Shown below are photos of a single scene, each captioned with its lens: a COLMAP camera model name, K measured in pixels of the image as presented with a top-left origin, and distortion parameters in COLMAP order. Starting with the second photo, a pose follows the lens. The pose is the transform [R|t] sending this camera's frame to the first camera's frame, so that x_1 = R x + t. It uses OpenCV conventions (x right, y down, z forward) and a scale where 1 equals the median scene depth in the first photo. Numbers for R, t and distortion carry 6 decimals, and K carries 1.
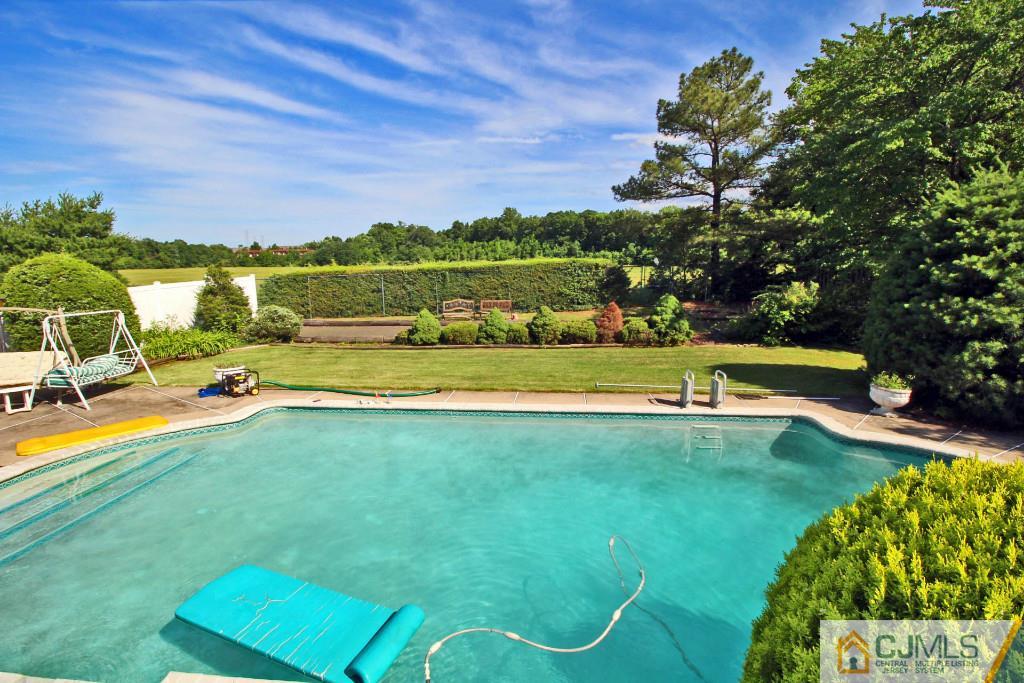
lens RADIAL K [[476.2, 0, 515.2], [0, 476.2, 335.2], [0, 0, 1]] dist [0.000384, -0.012260]
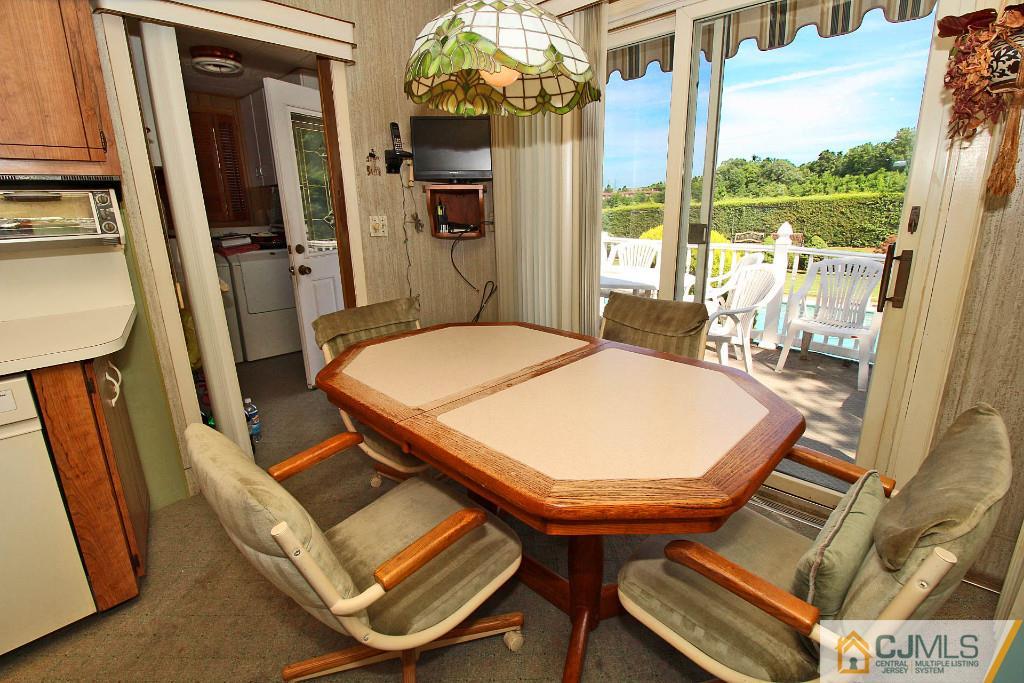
lens RADIAL K [[476.2, 0, 515.2], [0, 476.2, 335.2], [0, 0, 1]] dist [0.000384, -0.012260]
pose [[0.778976, 0.154109, -0.607821, 0.224295], [-0.081041, 0.985942, 0.146119, 0.062346], [0.621794, -0.064565, 0.780515, -0.330167]]
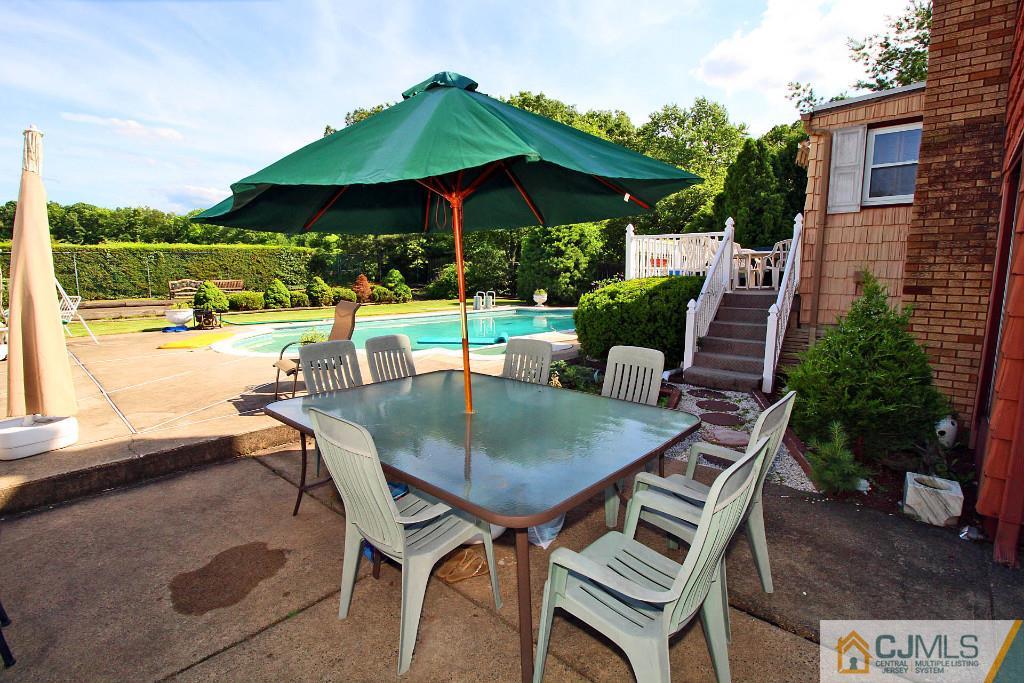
lens RADIAL K [[476.2, 0, 515.2], [0, 476.2, 335.2], [0, 0, 1]] dist [0.000384, -0.012260]
pose [[0.610126, -0.094411, 0.786659, -0.641287], [0.113588, 0.993042, 0.031082, 0.116643], [-0.784120, 0.070391, 0.616605, -0.207647]]
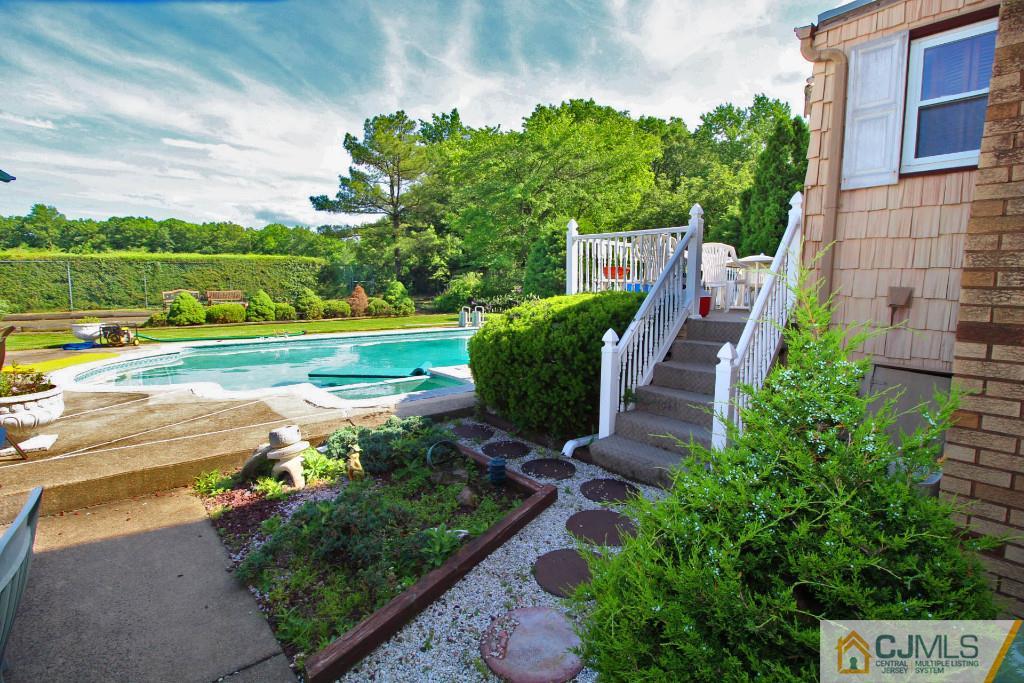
lens RADIAL K [[476.2, 0, 515.2], [0, 476.2, 335.2], [0, 0, 1]] dist [0.000384, -0.012260]
pose [[0.704892, -0.060389, 0.706740, -0.427917], [0.093045, 0.995632, -0.007727, 0.116339], [-0.703186, 0.071205, 0.707432, -0.223344]]
